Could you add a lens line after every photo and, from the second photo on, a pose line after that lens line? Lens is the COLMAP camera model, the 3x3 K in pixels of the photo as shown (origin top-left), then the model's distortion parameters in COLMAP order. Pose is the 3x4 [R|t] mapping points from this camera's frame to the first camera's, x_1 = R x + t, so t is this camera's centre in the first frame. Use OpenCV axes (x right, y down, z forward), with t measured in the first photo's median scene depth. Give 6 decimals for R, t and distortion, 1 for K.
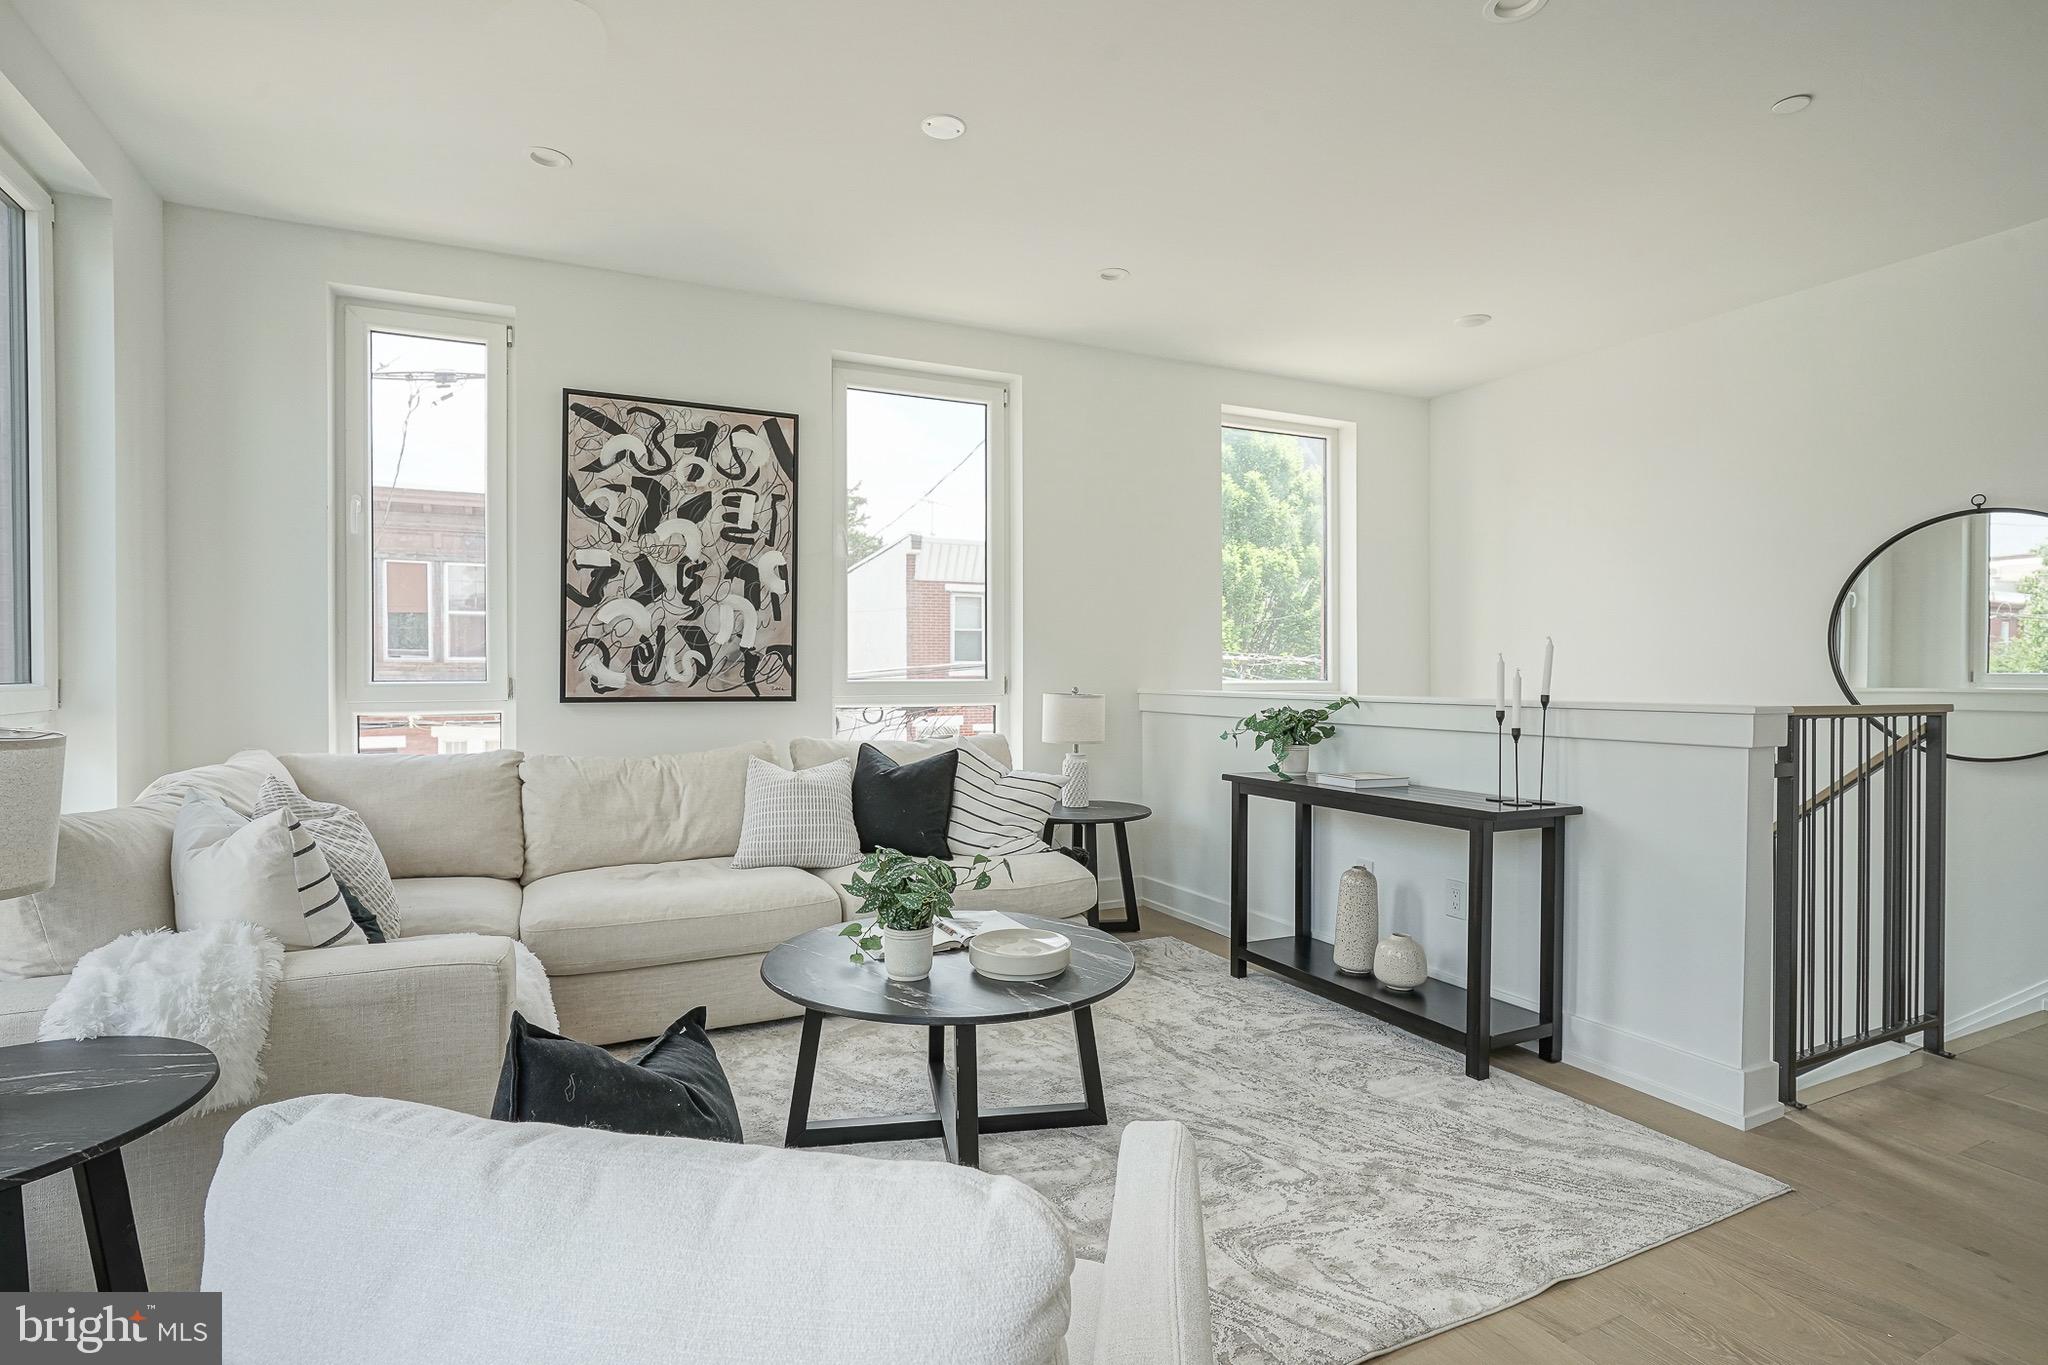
lens RADIAL K [[992.6, 0, 1032.7], [0, 992.6, 671.9], [0, 0, 1]] dist [-0.014946, 0.007479]
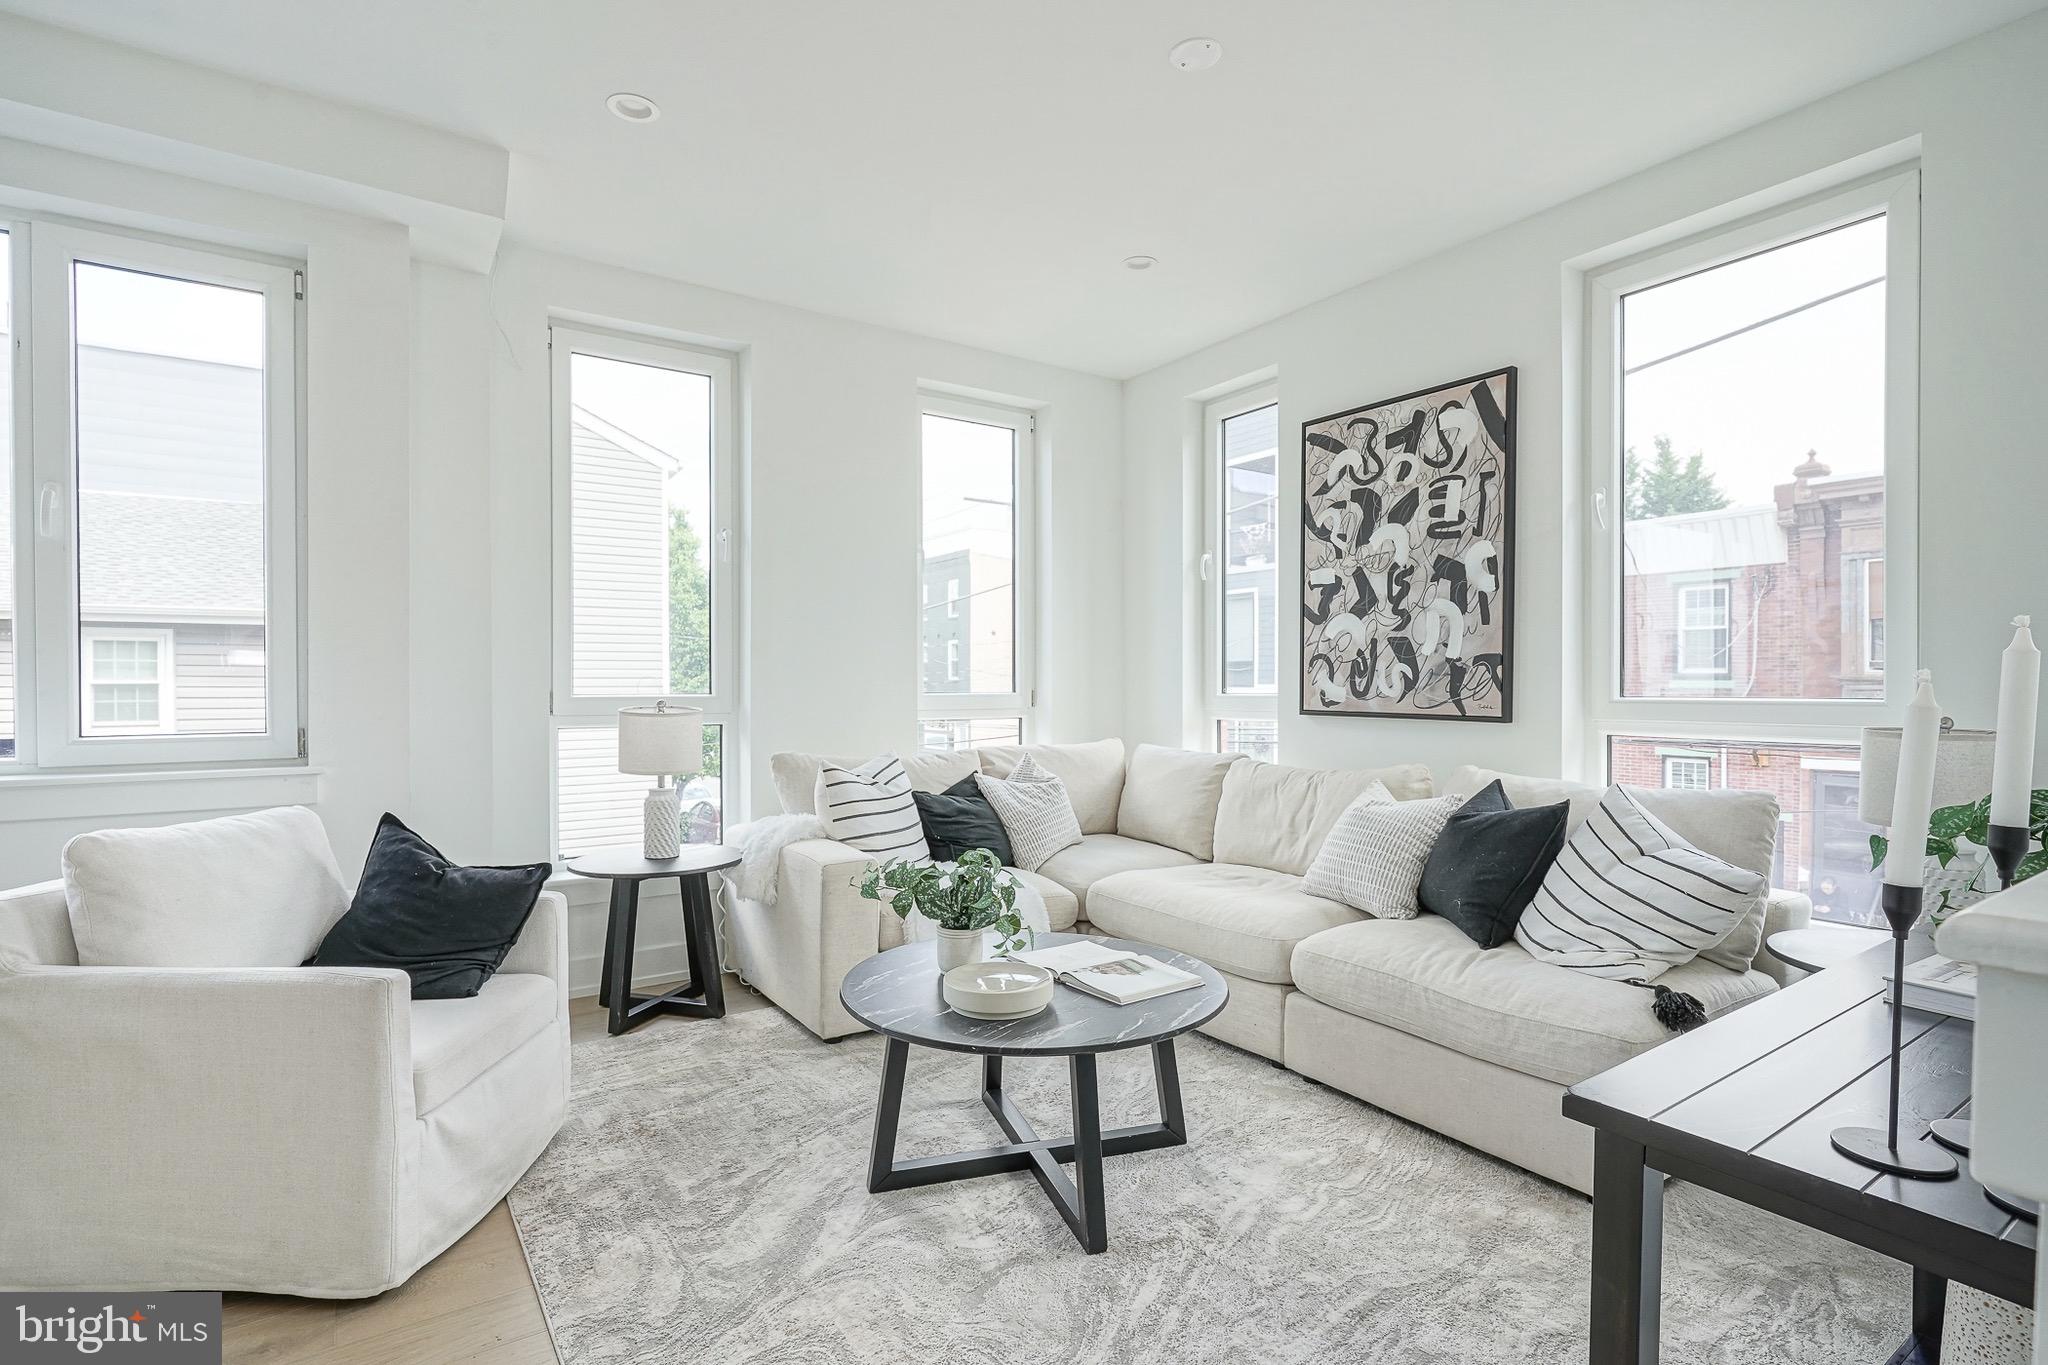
lens RADIAL K [[992.6, 0, 1016.8], [0, 992.6, 696.3], [0, 0, 1]] dist [-0.014946, 0.007479]
pose [[0.131558, 0.011736, -0.991239, 0.532737], [-0.003172, 0.999930, 0.011418, -0.000273], [0.991303, 0.001642, 0.131586, 0.524451]]
